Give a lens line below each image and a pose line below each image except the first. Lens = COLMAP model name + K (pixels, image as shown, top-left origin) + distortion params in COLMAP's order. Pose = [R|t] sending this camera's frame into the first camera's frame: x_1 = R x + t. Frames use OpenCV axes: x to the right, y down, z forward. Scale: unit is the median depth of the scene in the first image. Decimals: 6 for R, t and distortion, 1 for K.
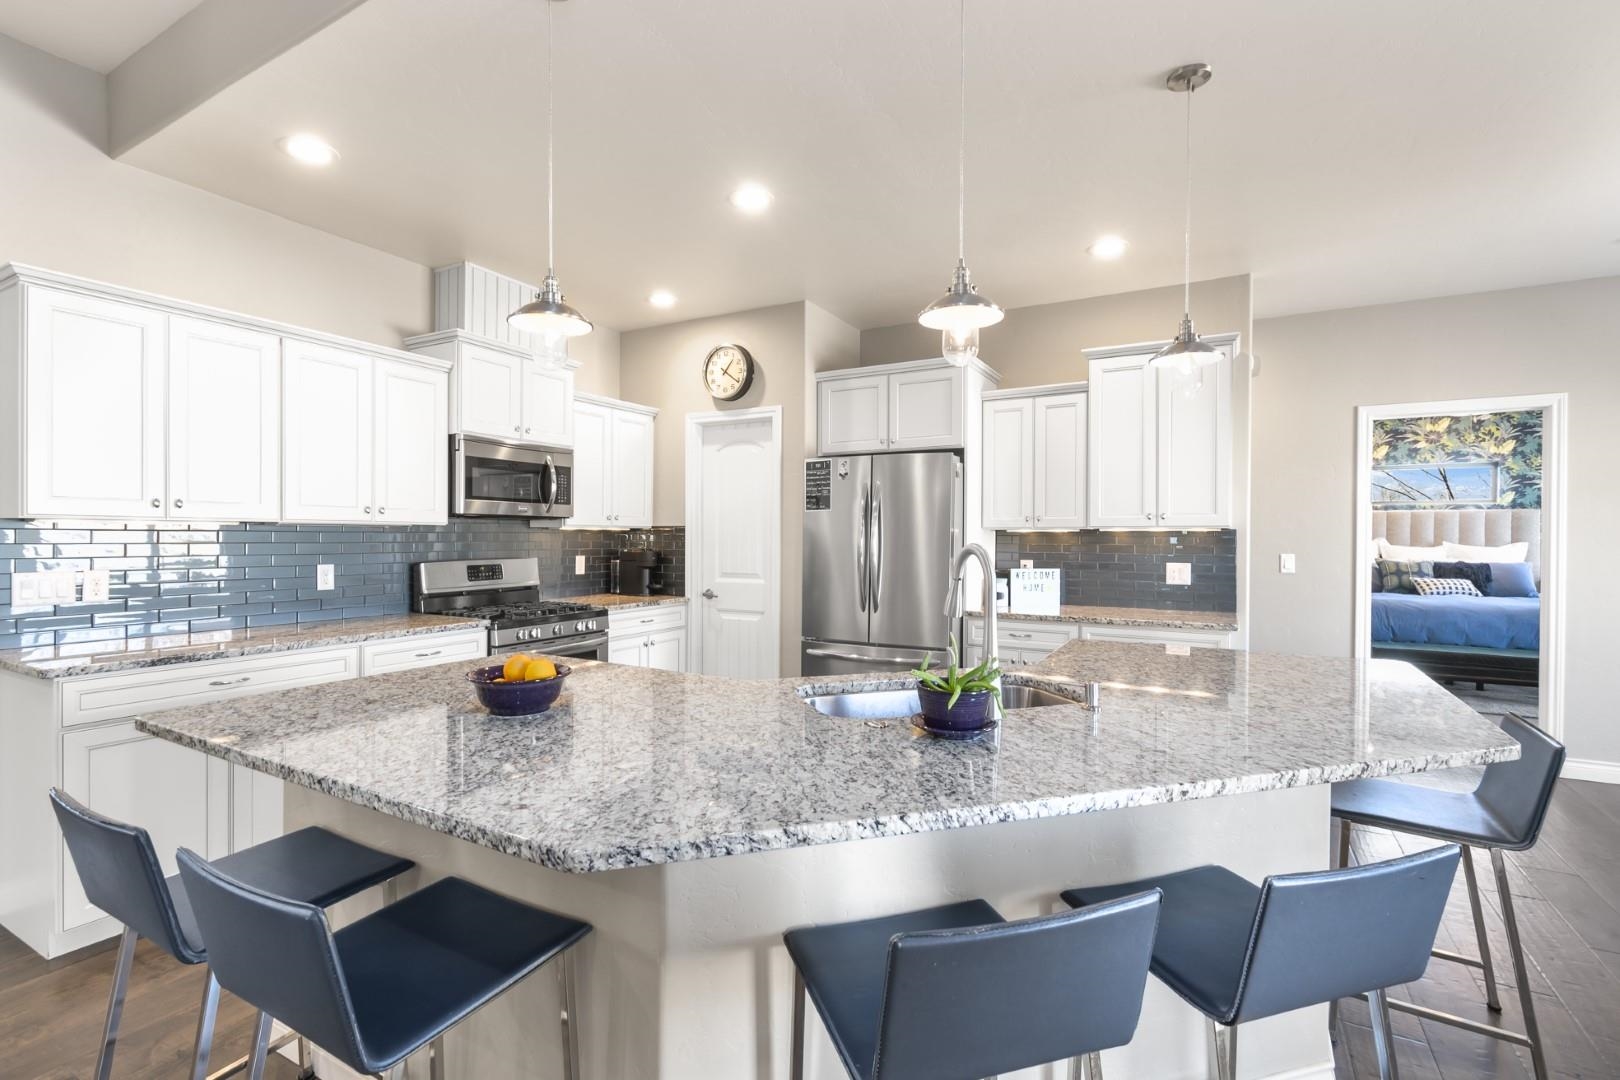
lens RADIAL K [[745.3, 0, 816.1], [0, 745.3, 535.4], [0, 0, 1]] dist [0.007931, -0.003357]
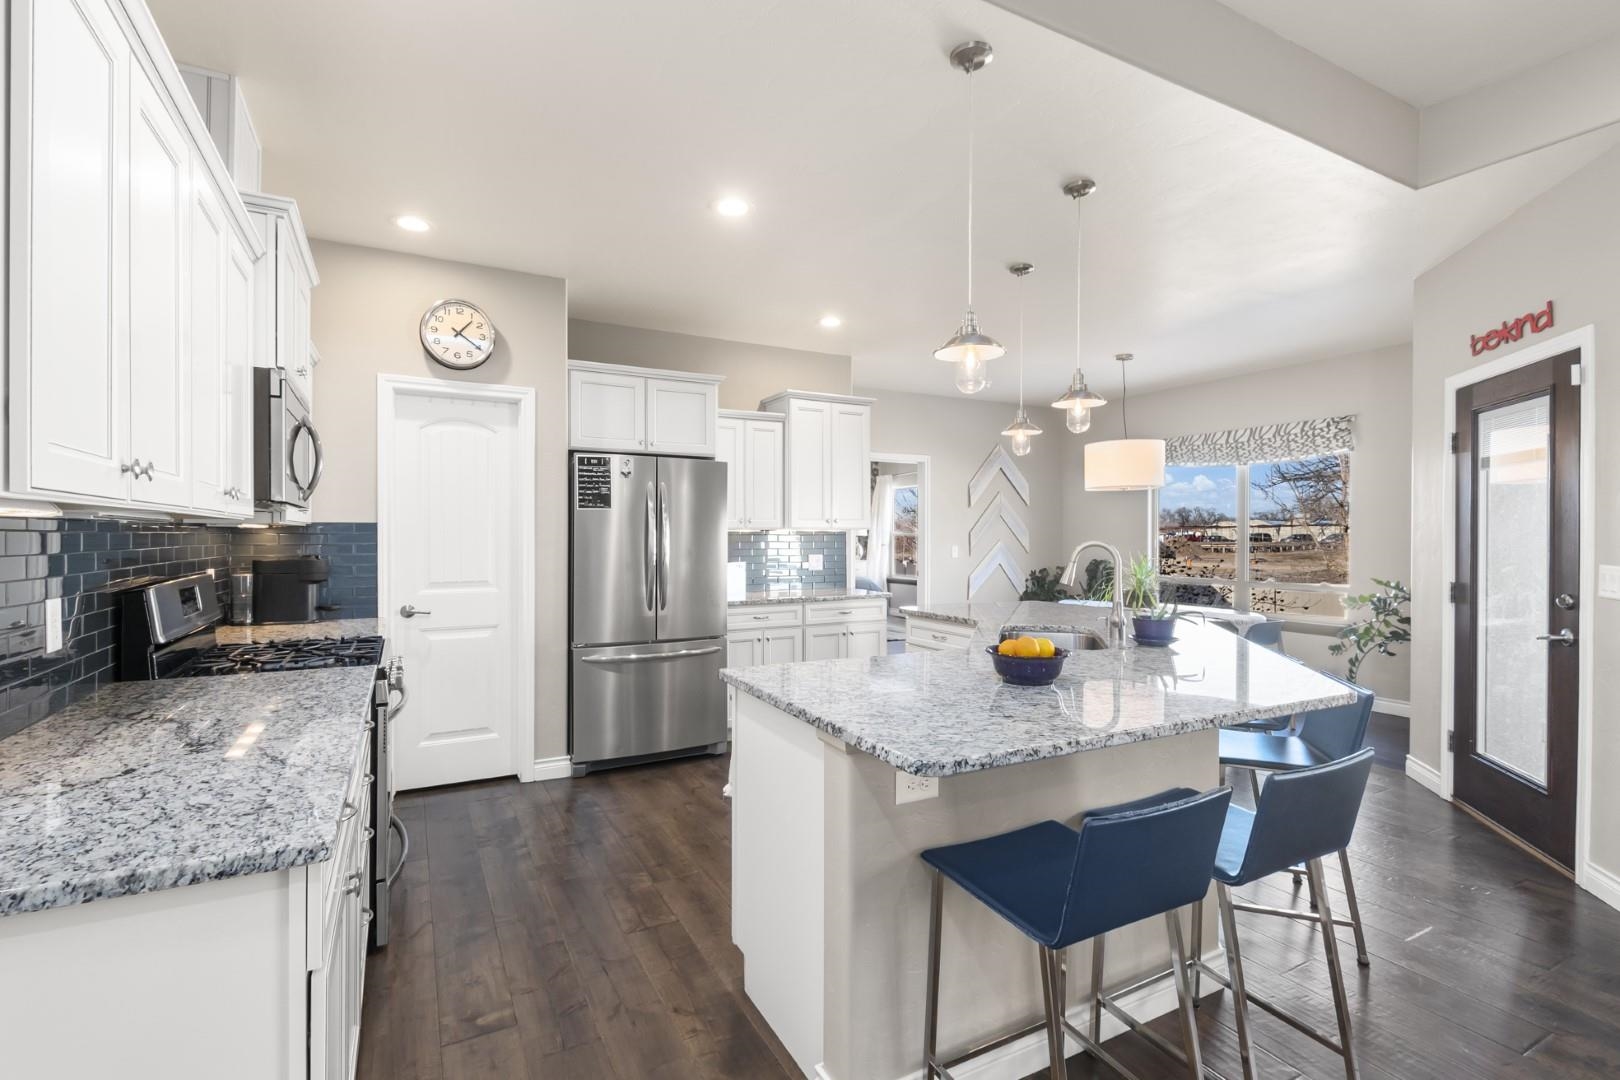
lens RADIAL K [[745.3, 0, 808.0], [0, 745.3, 536.2], [0, 0, 1]] dist [0.007931, -0.003357]
pose [[0.541271, -0.003527, 0.840841, -0.640001], [-0.000159, 0.999991, 0.004297, -0.002979], [-0.840848, -0.002460, 0.541266, 0.257995]]
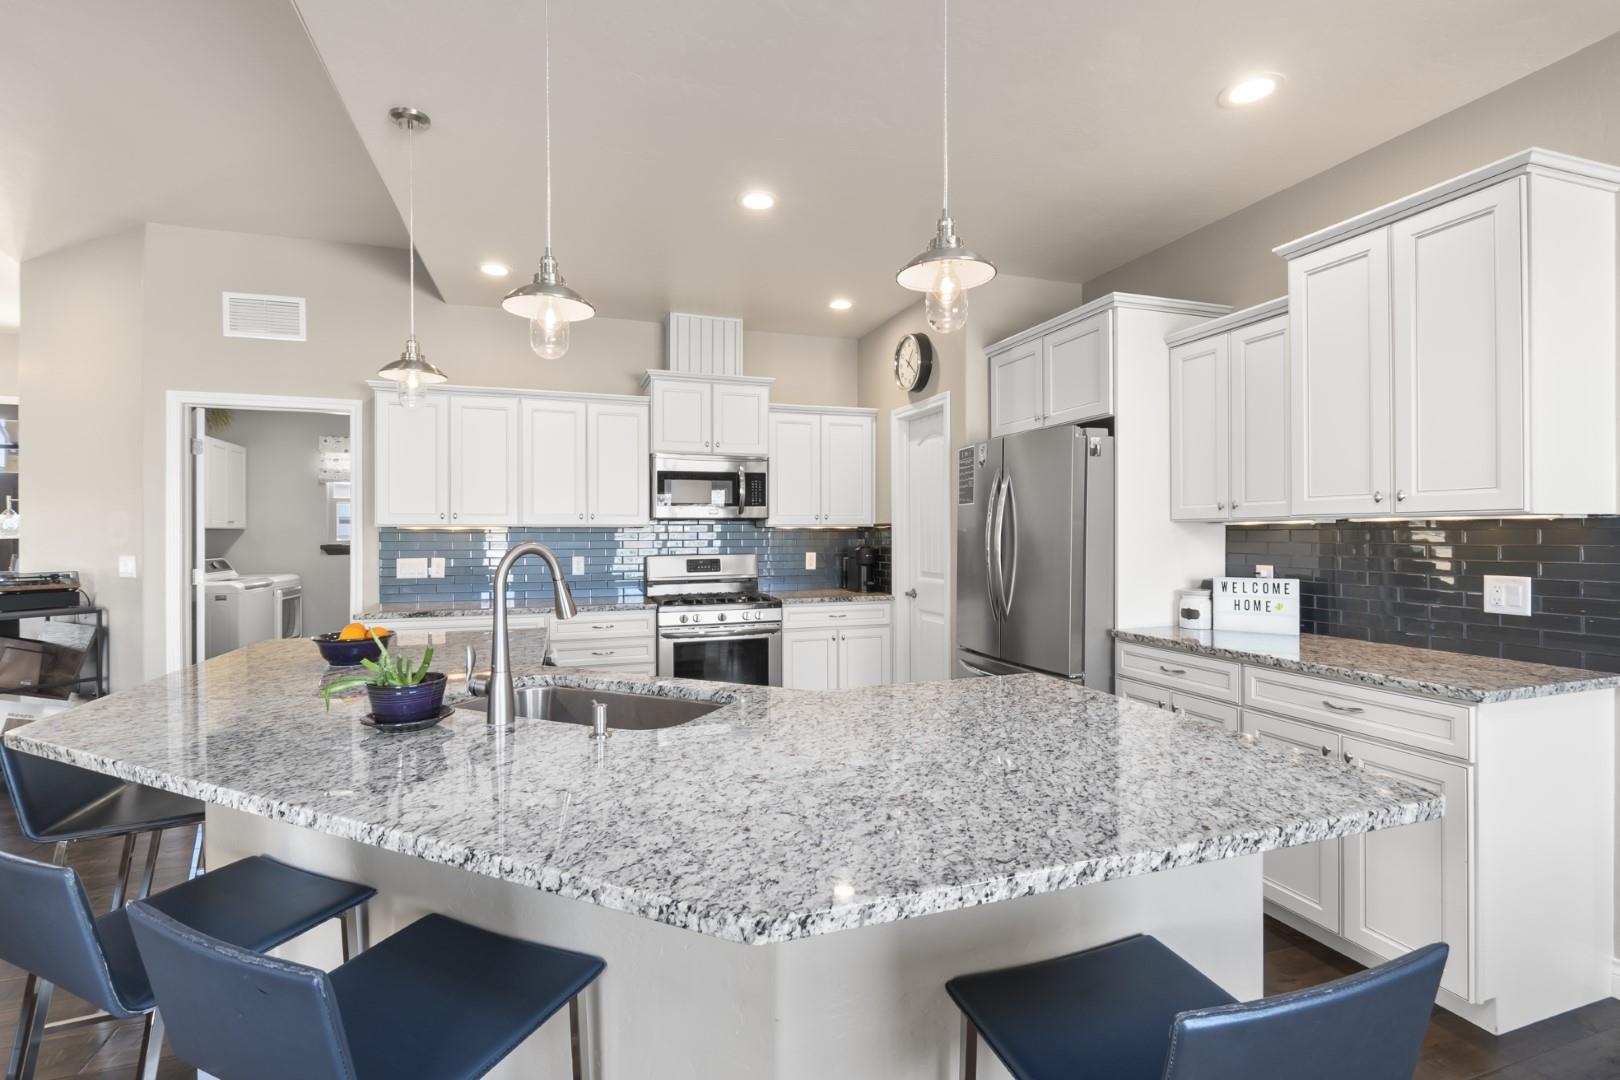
lens RADIAL K [[745.3, 0, 809.2], [0, 745.3, 531.8], [0, 0, 1]] dist [0.007931, -0.003357]
pose [[0.738538, -0.008106, -0.674163, 0.458312], [0.008112, 0.999962, -0.003137, 0.000686], [0.674163, -0.003152, 0.738576, 0.215491]]
